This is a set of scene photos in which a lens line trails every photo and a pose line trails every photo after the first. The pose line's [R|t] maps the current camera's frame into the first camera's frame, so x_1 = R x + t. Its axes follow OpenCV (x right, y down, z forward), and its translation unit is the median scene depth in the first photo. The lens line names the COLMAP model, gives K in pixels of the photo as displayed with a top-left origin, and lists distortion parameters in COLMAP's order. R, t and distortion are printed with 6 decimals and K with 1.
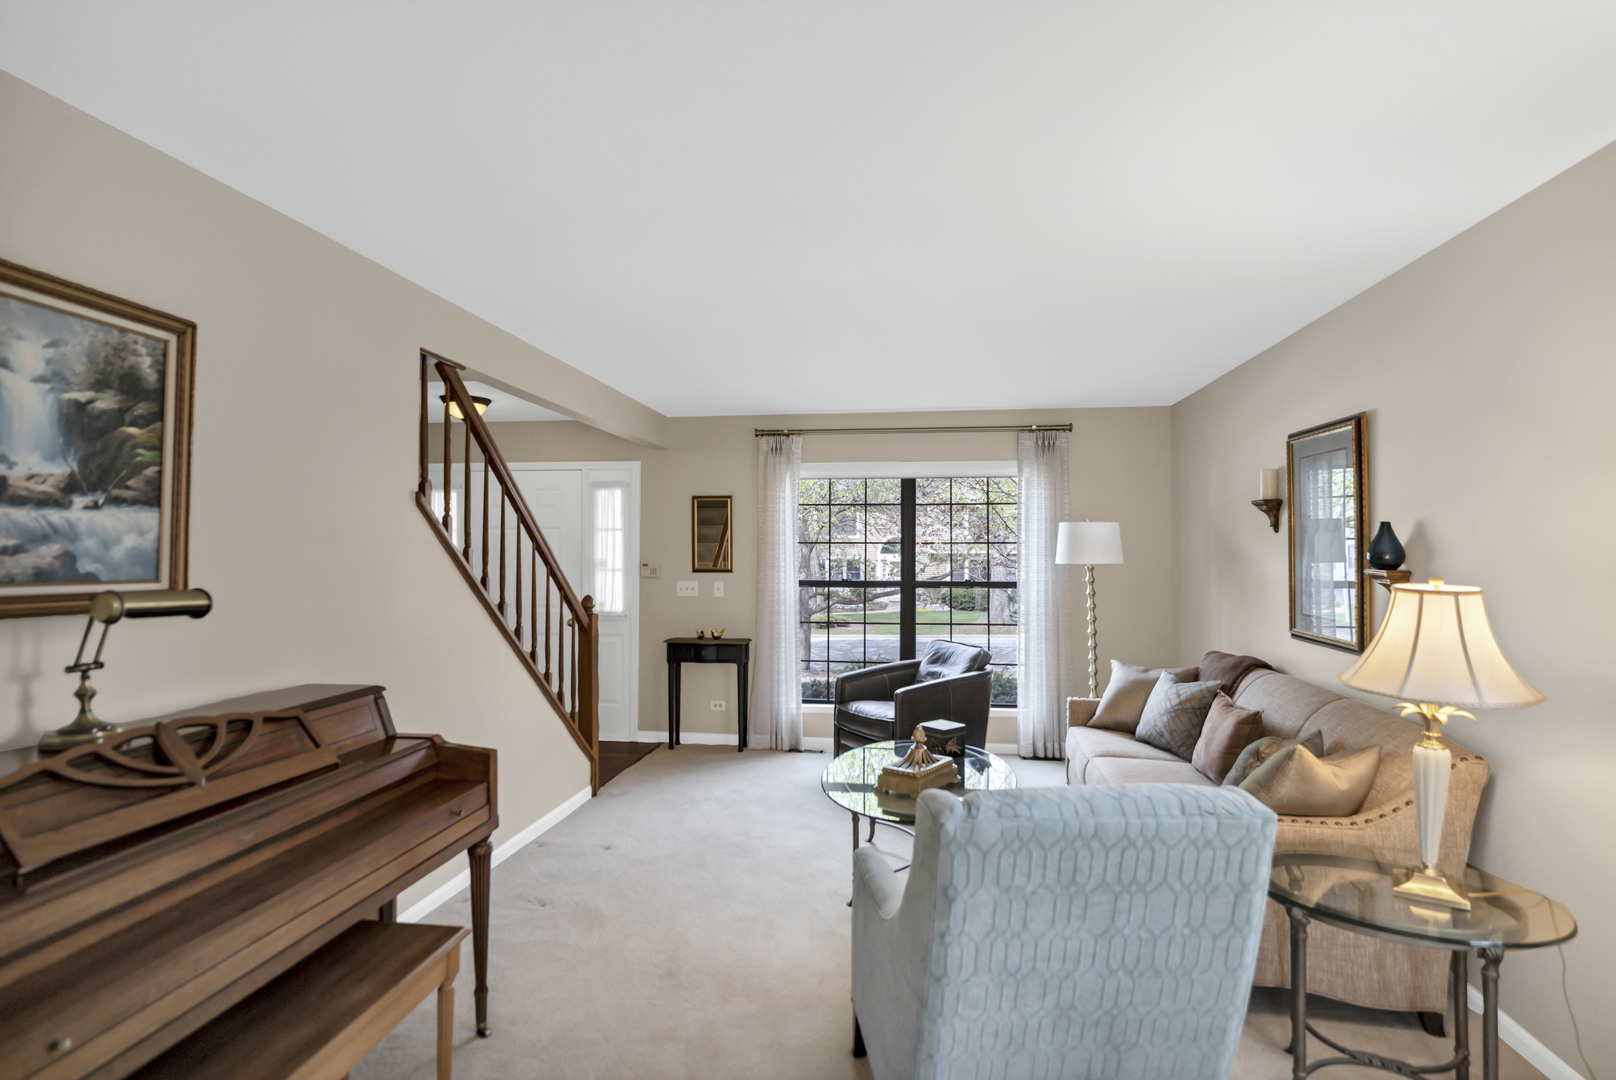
lens RADIAL K [[814.0, 0, 811.5], [0, 814.0, 542.1], [0, 0, 1]] dist [-0.003615, 0.002320]
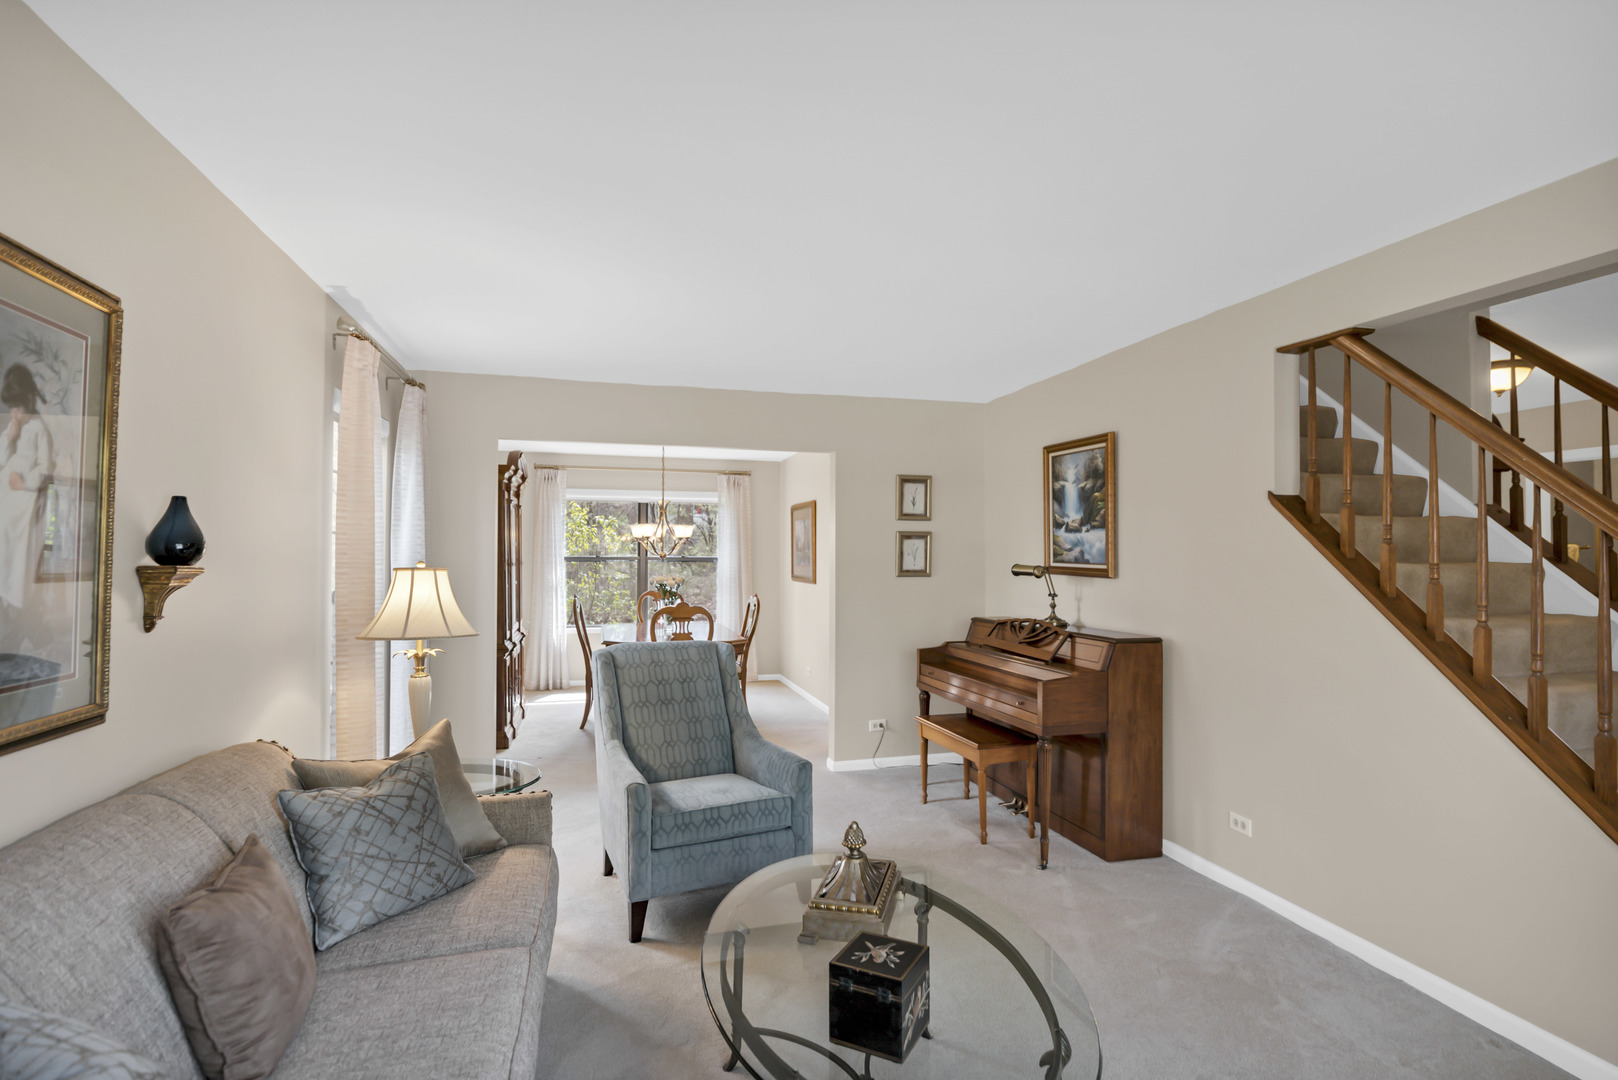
lens RADIAL K [[815.1, 0, 810.6], [0, 815.1, 541.1], [0, 0, 1]] dist [-0.003615, 0.002320]
pose [[-0.922394, -0.008570, -0.386155, 1.049224], [0.005103, 0.999396, -0.034369, 0.087585], [0.386216, -0.033672, -0.921793, 4.017137]]
